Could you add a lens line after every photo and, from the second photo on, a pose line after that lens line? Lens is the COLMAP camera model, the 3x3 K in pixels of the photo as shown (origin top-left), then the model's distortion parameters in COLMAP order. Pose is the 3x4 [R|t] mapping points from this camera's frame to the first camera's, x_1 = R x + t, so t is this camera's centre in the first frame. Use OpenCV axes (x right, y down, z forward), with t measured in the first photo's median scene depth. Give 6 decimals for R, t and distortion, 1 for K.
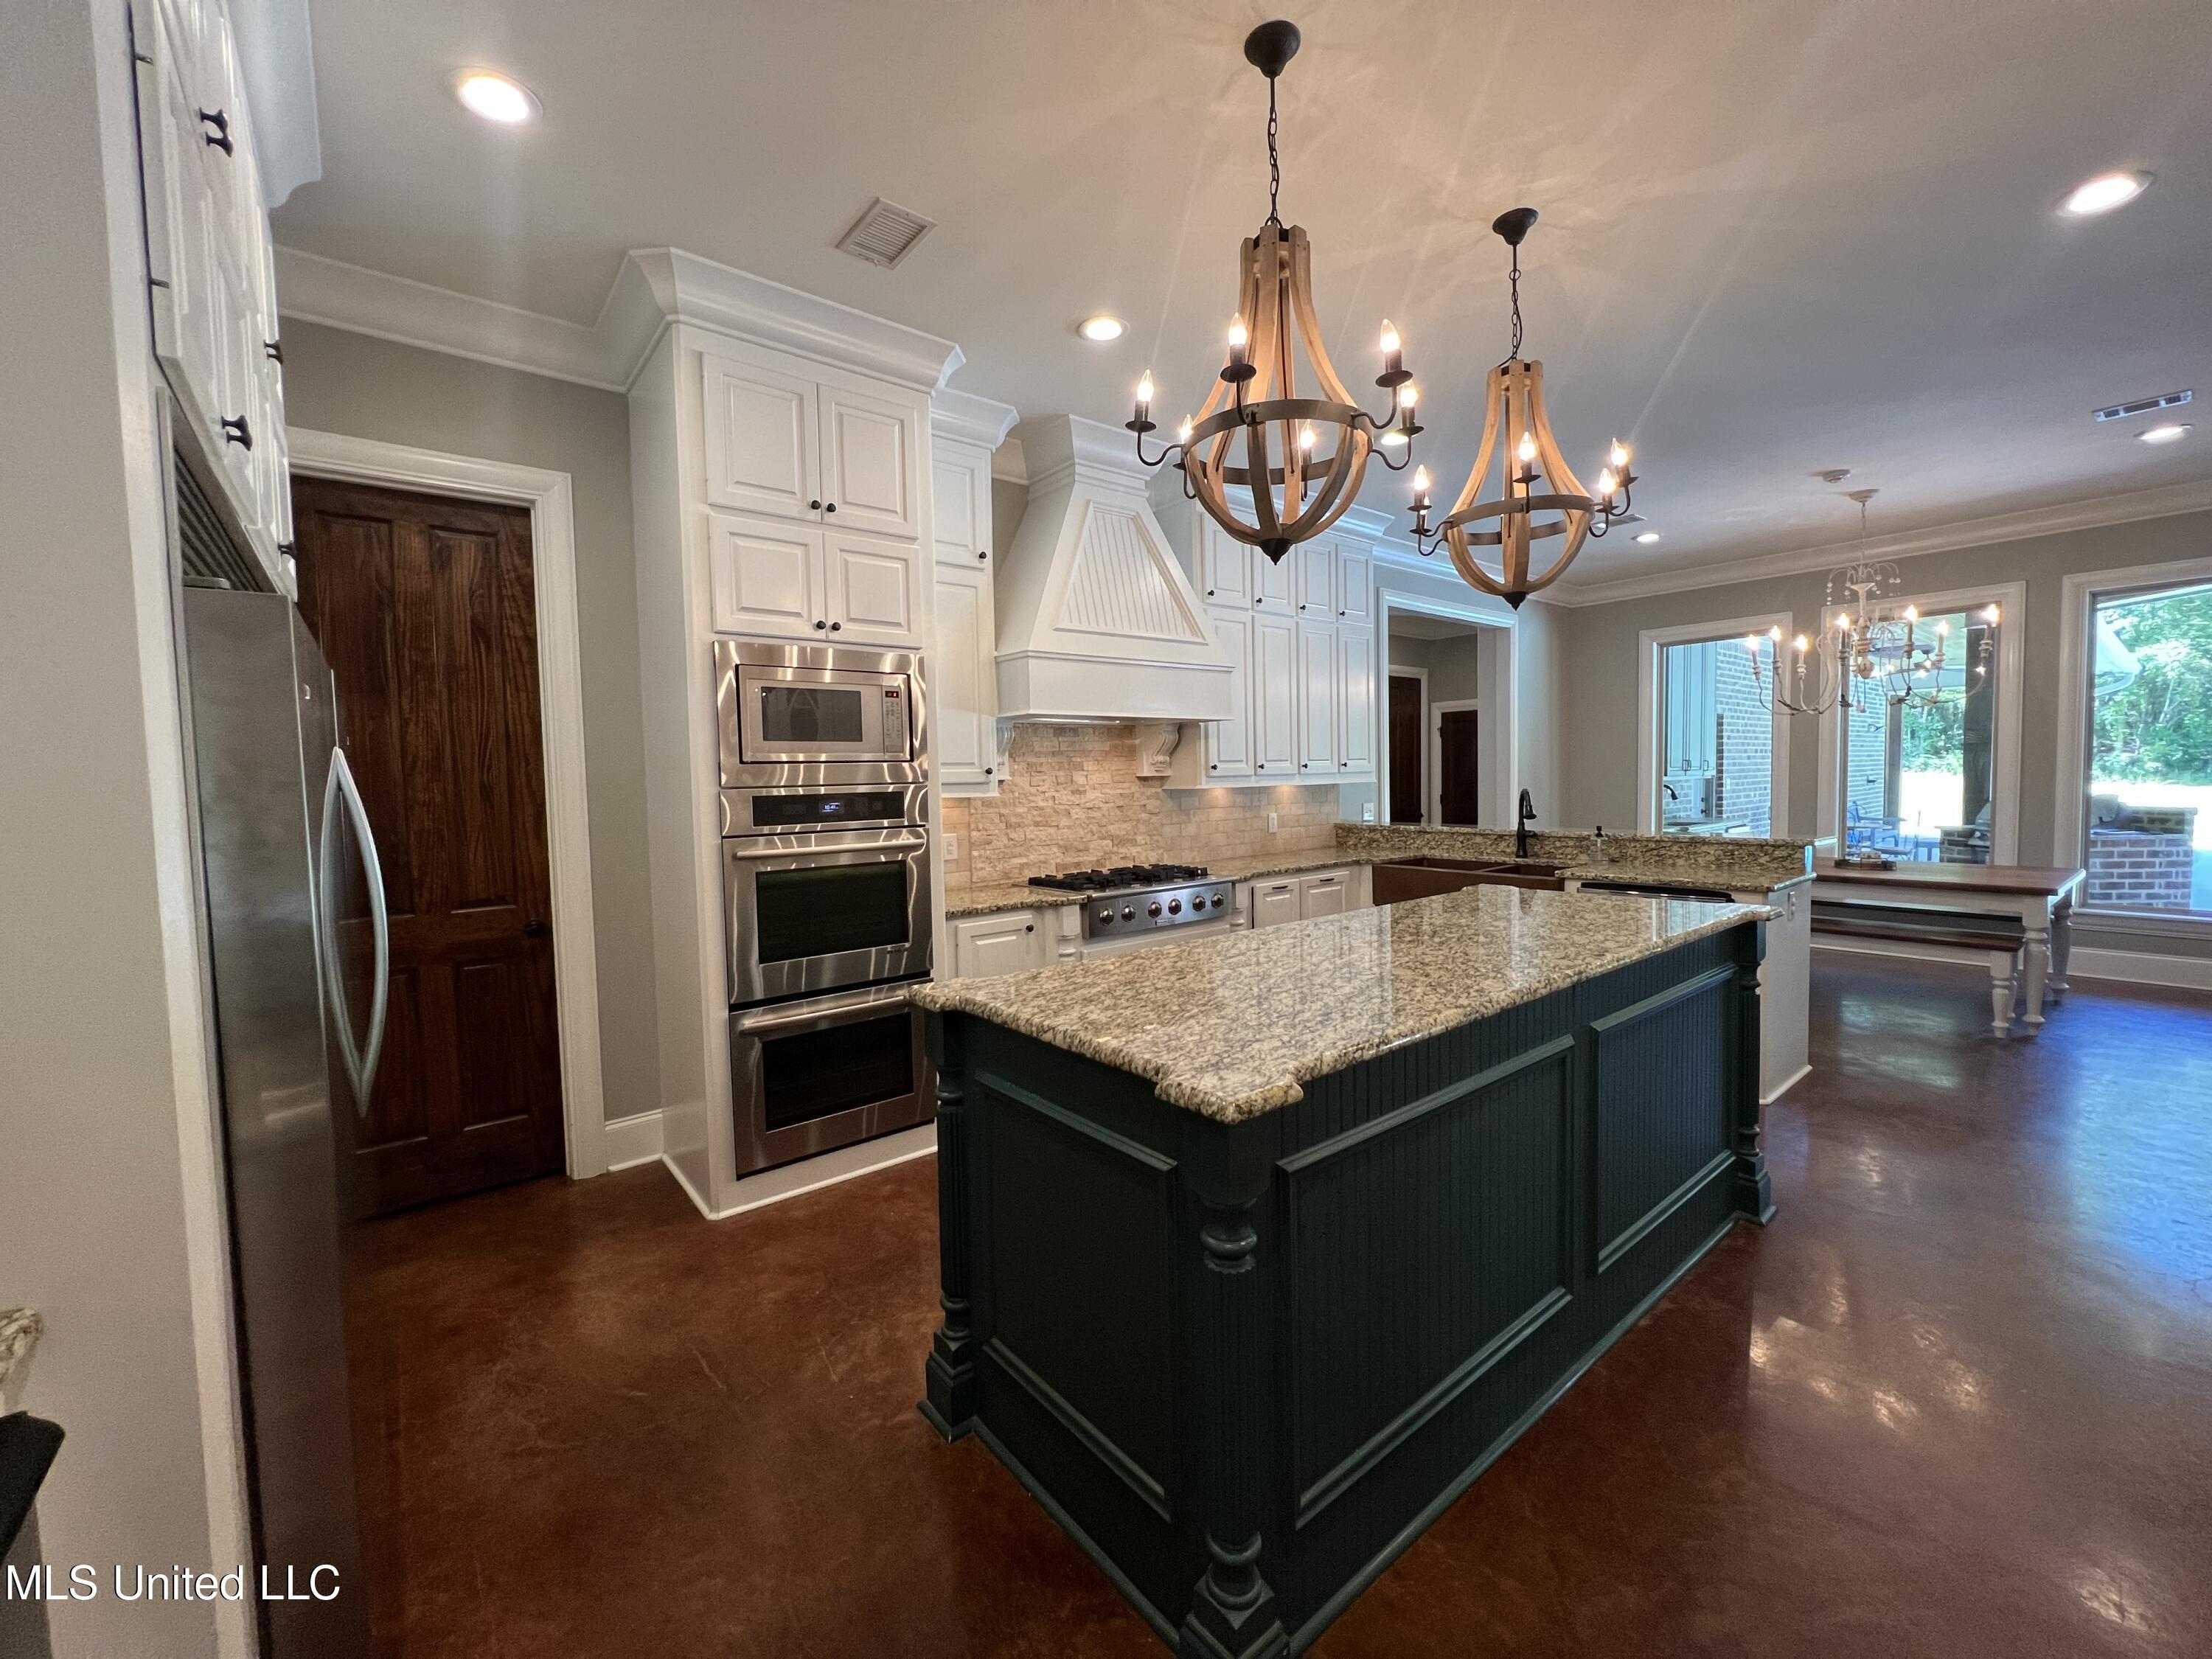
lens RADIAL K [[886.4, 0, 1108.5], [0, 886.4, 827.3], [0, 0, 1]] dist [-0.001103, -0.000115]
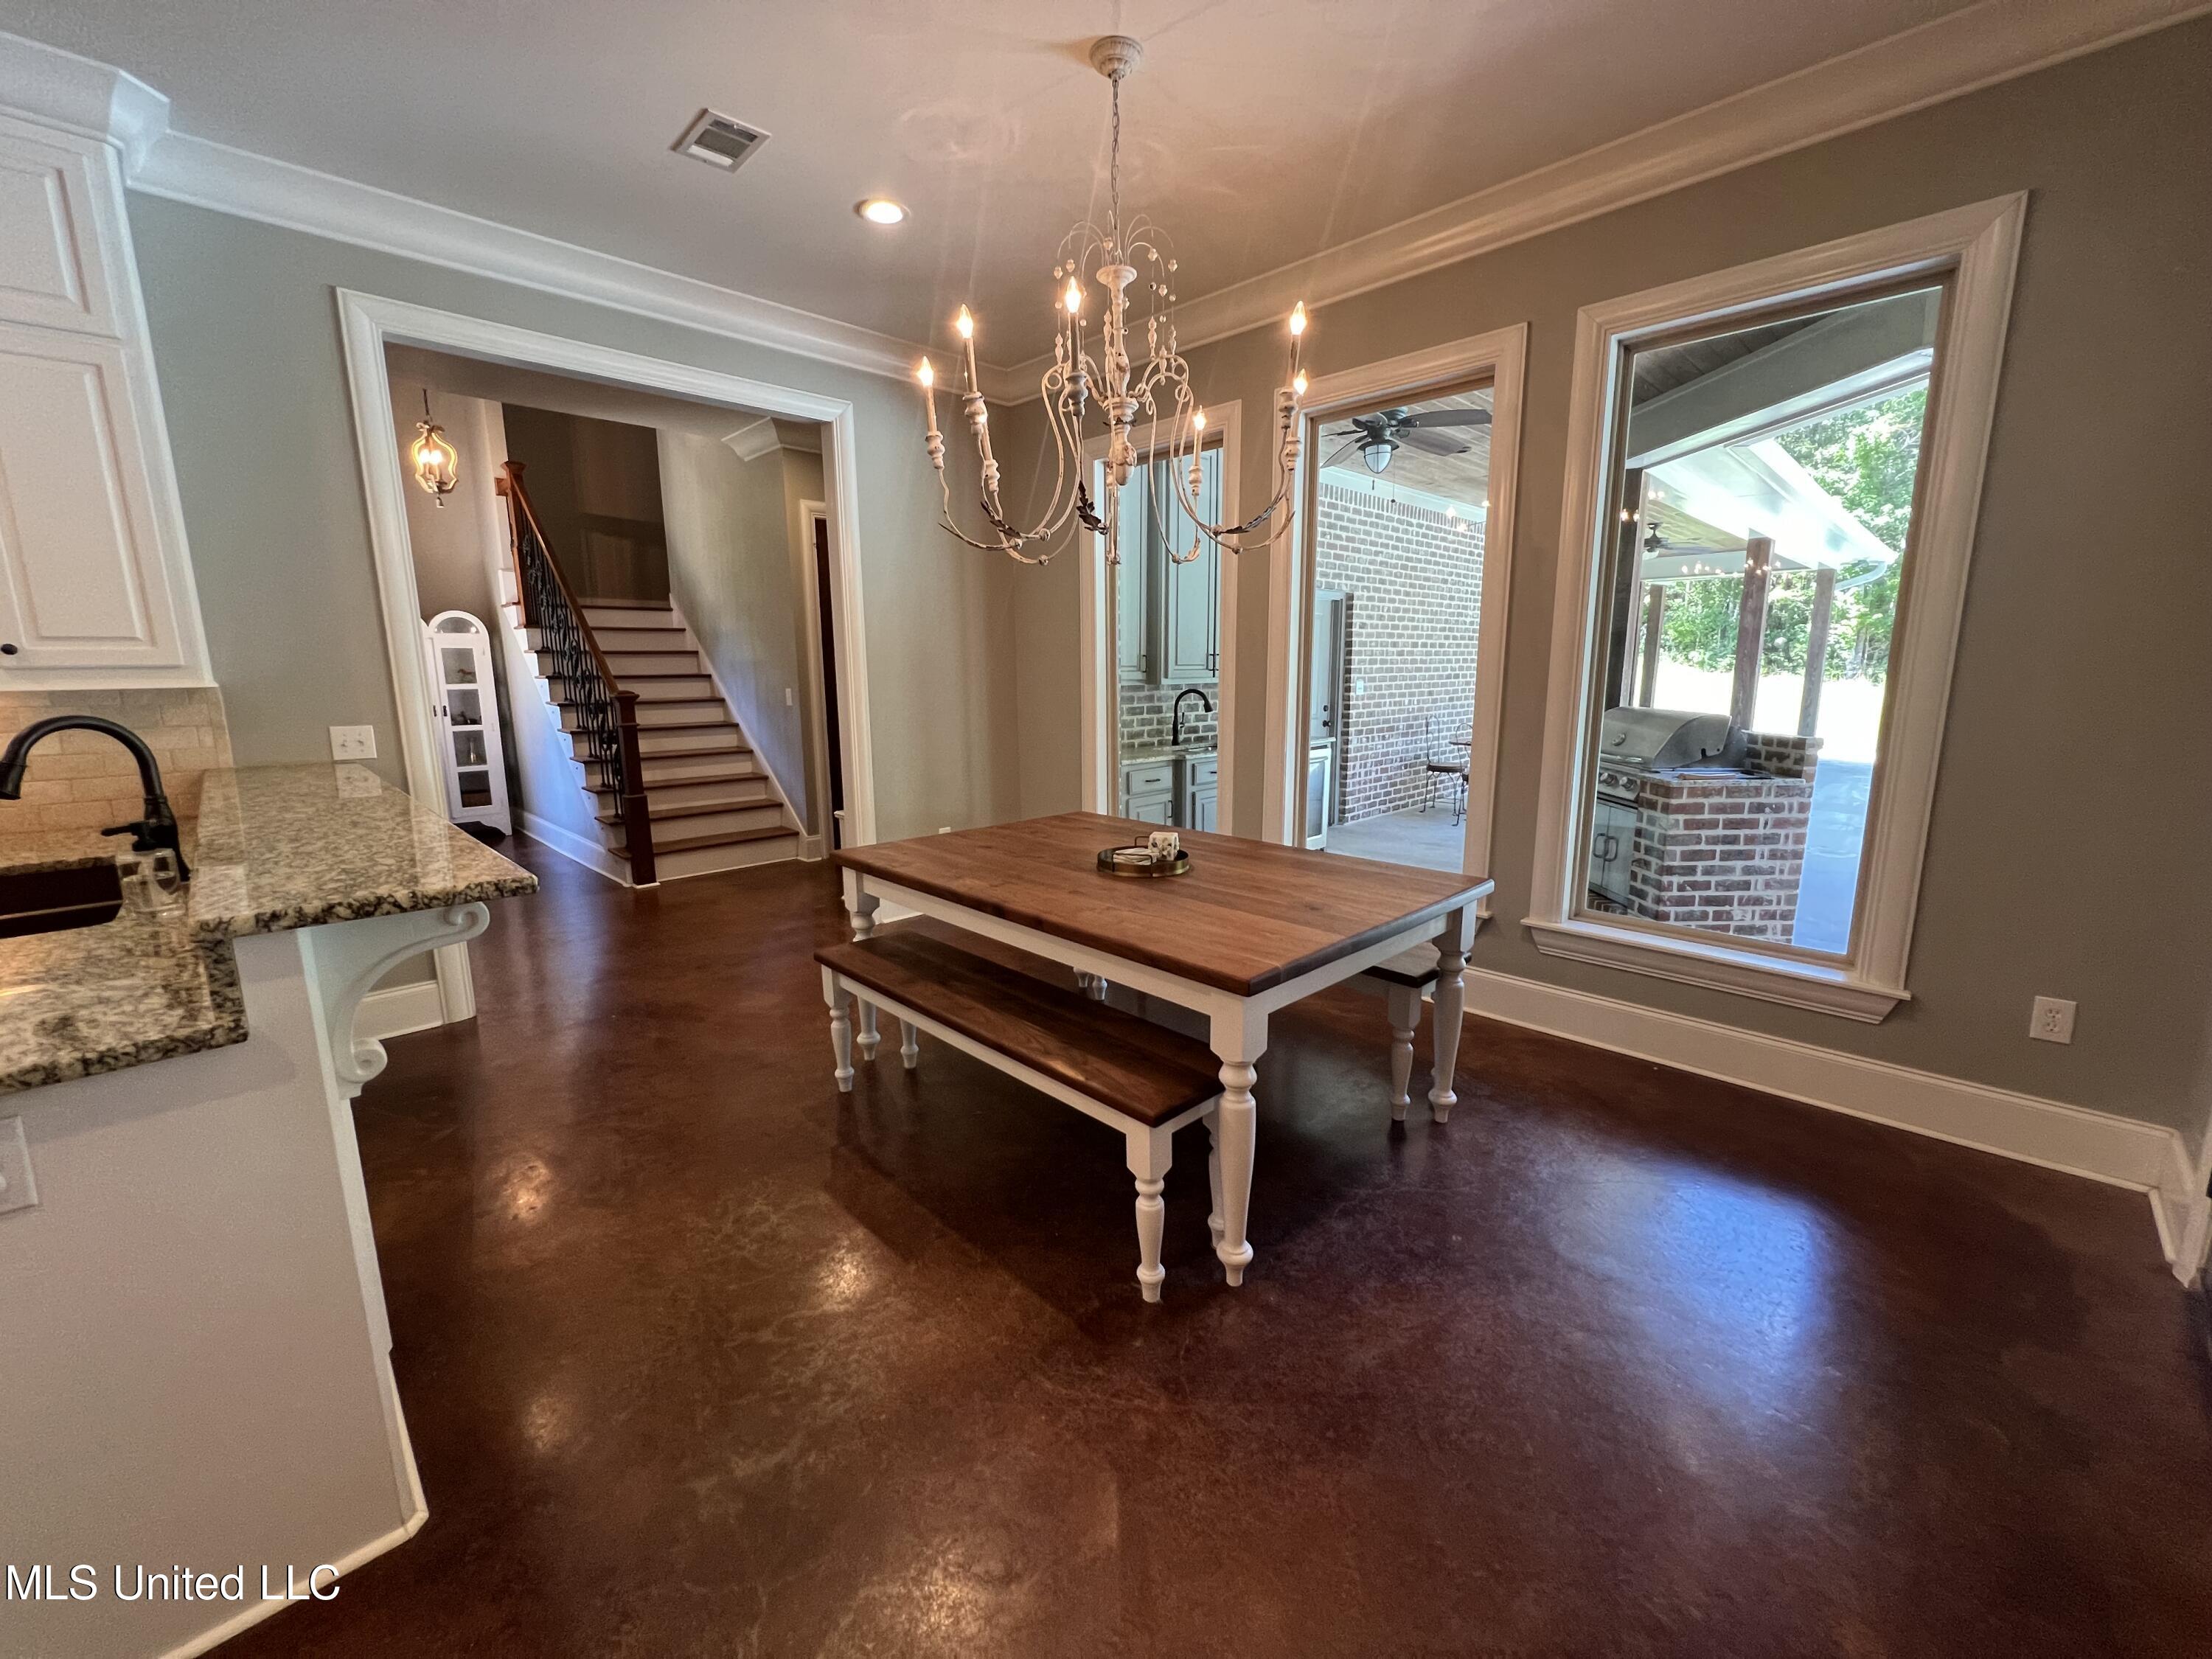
lens RADIAL K [[886.4, 0, 1100.3], [0, 886.4, 826.2], [0, 0, 1]] dist [-0.001103, -0.000115]
pose [[0.994205, -0.005359, 0.107364, 0.619219], [-0.007644, 0.992704, 0.120334, -0.032403], [-0.107226, -0.120457, 0.986911, 0.395768]]
